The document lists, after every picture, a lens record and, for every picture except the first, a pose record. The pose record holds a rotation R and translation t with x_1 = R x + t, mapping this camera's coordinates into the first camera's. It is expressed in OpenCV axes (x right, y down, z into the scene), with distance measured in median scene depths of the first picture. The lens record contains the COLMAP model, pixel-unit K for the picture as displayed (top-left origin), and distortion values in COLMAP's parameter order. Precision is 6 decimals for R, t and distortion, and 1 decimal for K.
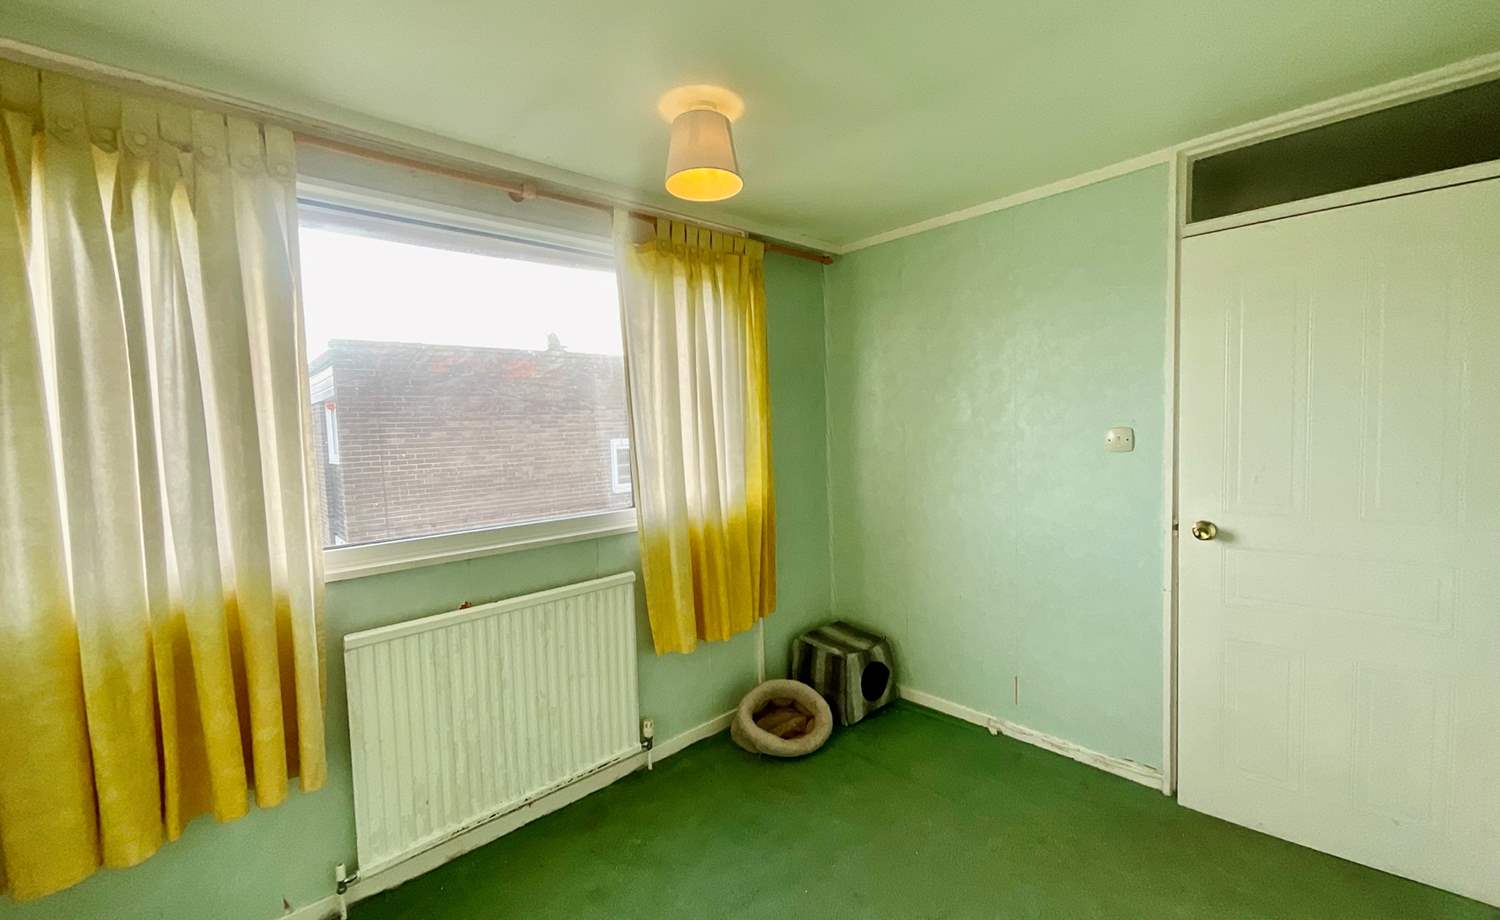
lens RADIAL K [[606.9, 0, 750.5], [0, 606.9, 462.5], [0, 0, 1]] dist [0.000845, -0.000023]
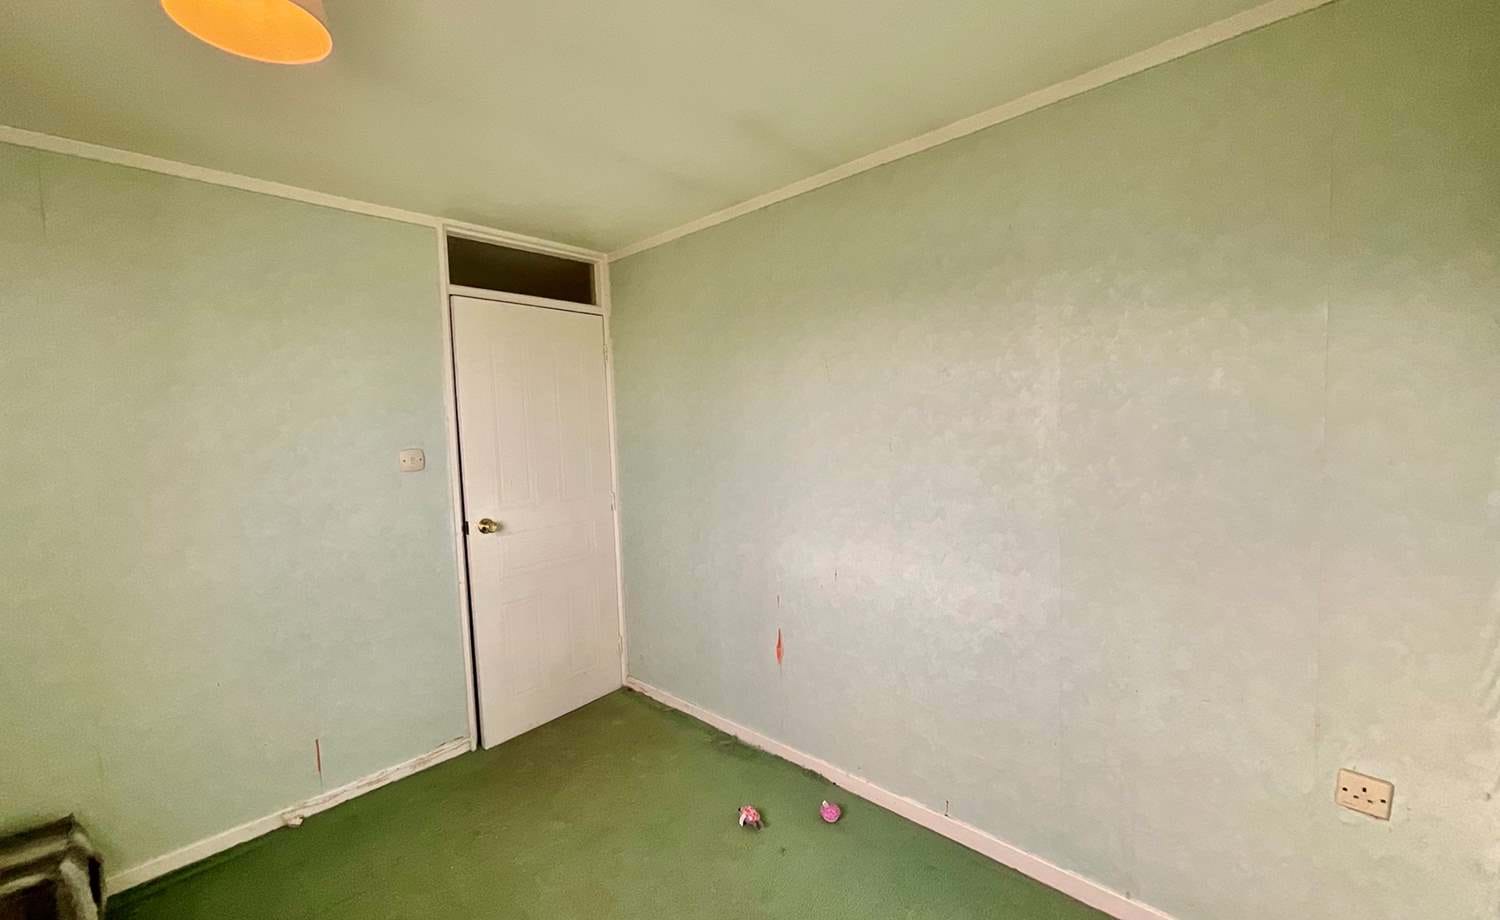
lens RADIAL K [[606.9, 0, 750.5], [0, 606.9, 462.5], [0, 0, 1]] dist [0.000845, -0.000023]
pose [[-0.067102, -0.029615, 0.997307, -0.496318], [0.099356, 0.994393, 0.036214, -0.011763], [-0.992787, 0.101519, -0.063783, 0.433862]]
